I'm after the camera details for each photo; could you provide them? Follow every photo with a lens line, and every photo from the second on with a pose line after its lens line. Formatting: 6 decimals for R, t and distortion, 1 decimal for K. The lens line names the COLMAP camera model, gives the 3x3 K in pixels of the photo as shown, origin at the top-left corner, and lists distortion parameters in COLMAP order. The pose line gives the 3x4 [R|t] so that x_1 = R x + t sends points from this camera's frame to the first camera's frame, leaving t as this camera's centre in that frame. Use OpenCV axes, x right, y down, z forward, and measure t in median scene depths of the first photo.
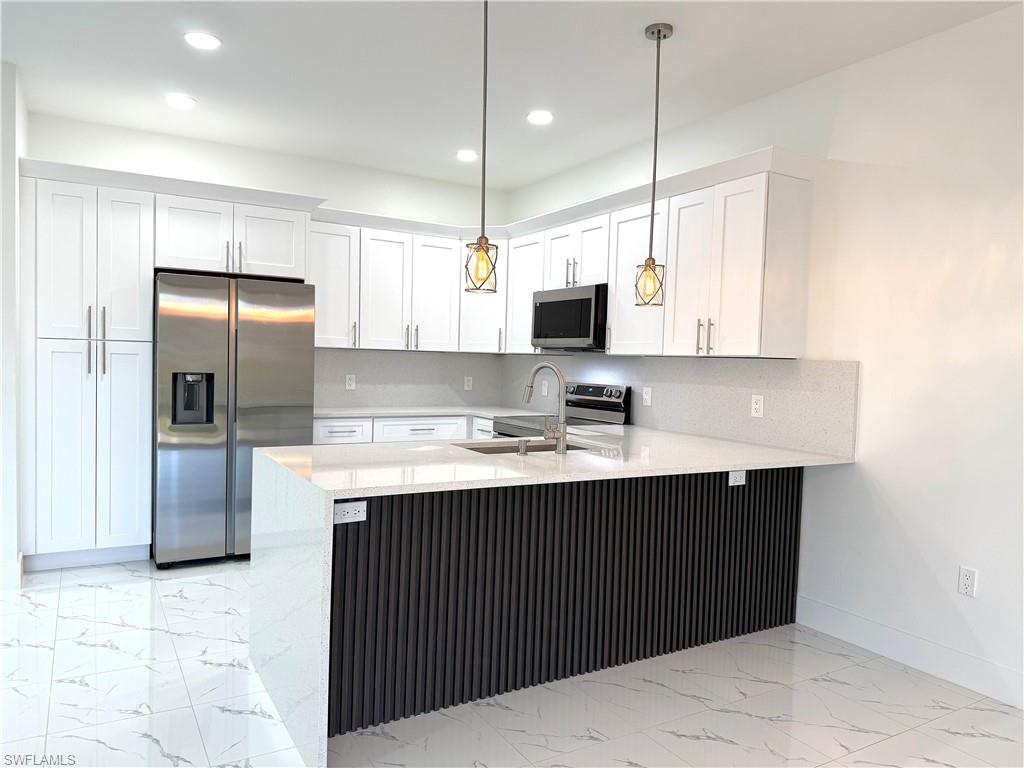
lens RADIAL K [[720.3, 0, 507.6], [0, 720.3, 389.2], [0, 0, 1]] dist [0.048161, -0.057820]
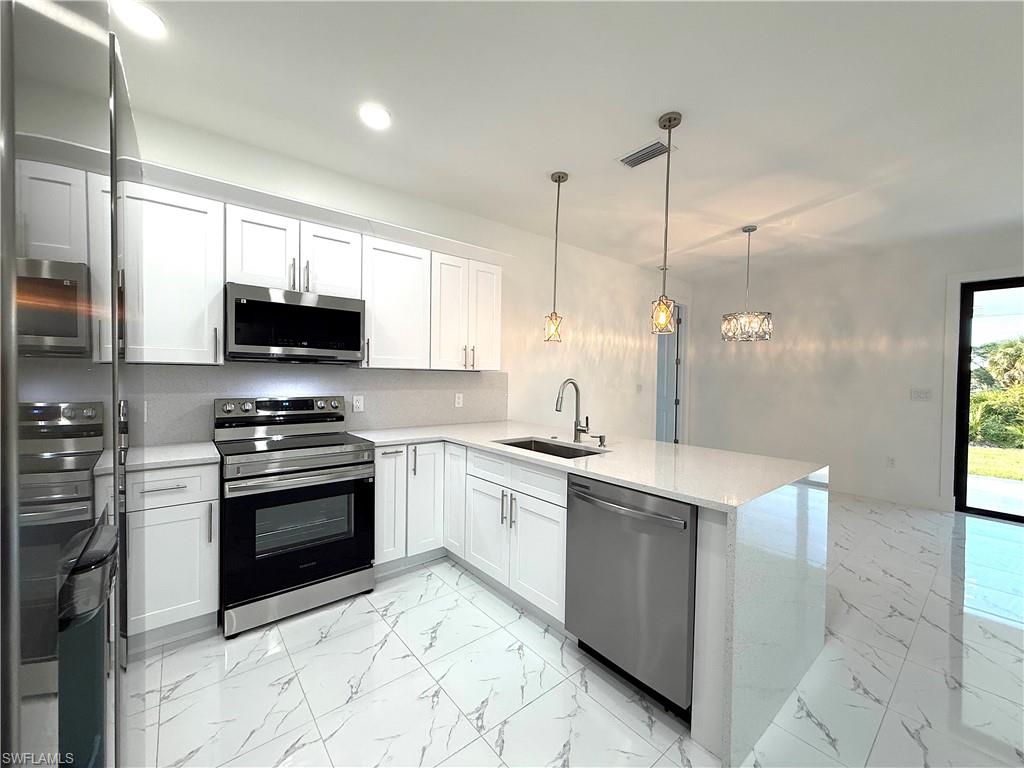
lens RADIAL K [[413.3, 0, 516.7], [0, 413.3, 382.5], [0, 0, 1]] dist [0.019570, 0.000198]
pose [[-0.168975, -0.046886, 0.984504, -0.506678], [0.021094, 0.998467, 0.051171, -0.052849], [-0.985395, 0.029413, -0.167727, 0.882178]]
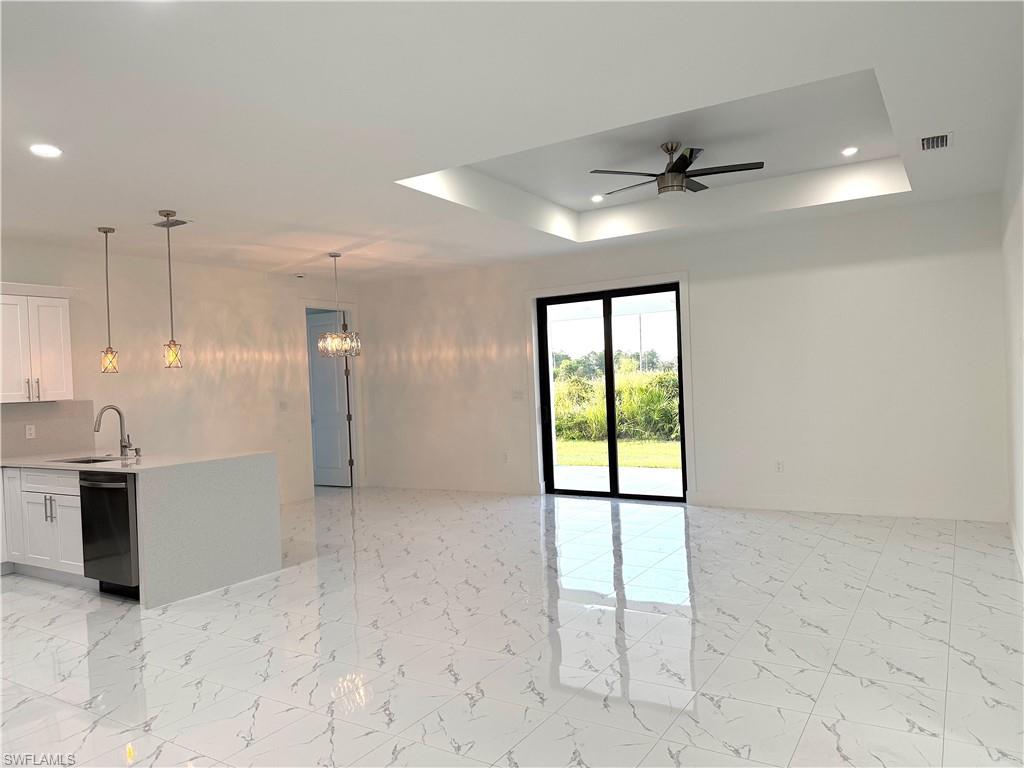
lens RADIAL K [[720.3, 0, 514.2], [0, 720.3, 393.4], [0, 0, 1]] dist [0.048161, -0.057820]
pose [[-0.469663, -0.026225, 0.882456, -1.381696], [0.064659, 0.995852, 0.064008, -0.082944], [-0.880475, 0.087121, -0.466019, 0.684578]]
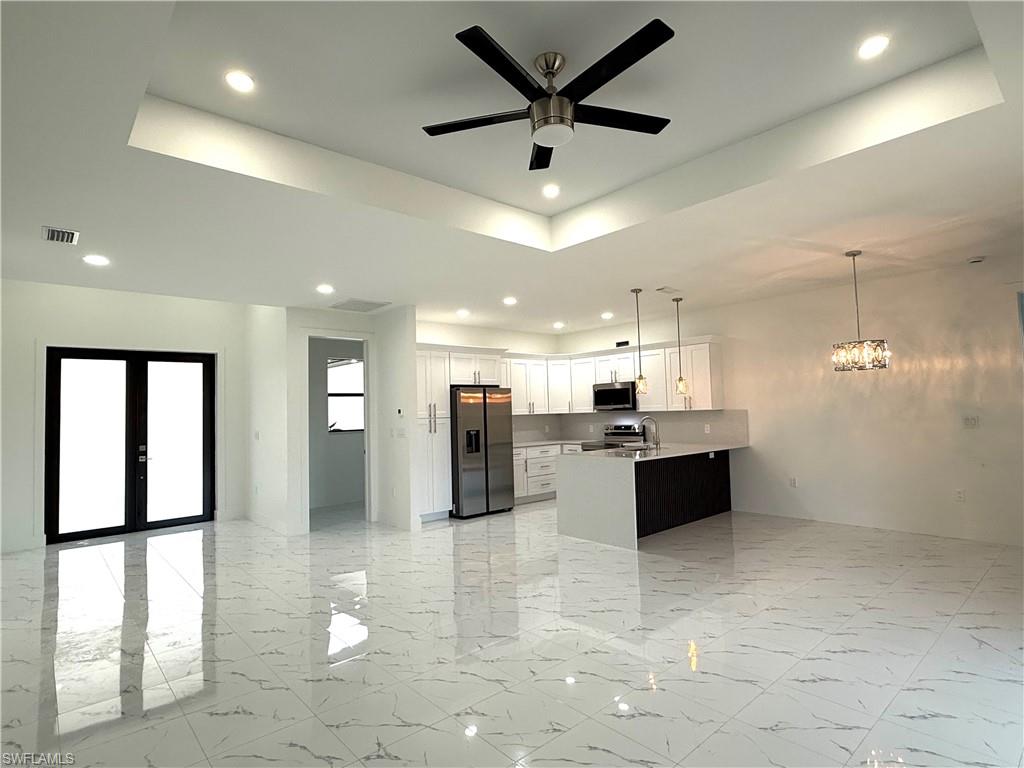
lens RADIAL K [[537.1, 0, 514.5], [0, 537.1, 380.4], [0, 0, 1]] dist [0.004155, 0.000006]
pose [[0.979044, -0.045663, 0.198462, -0.598136], [0.065124, 0.993566, -0.092662, -0.012878], [-0.192953, 0.103645, 0.975719, -0.641282]]
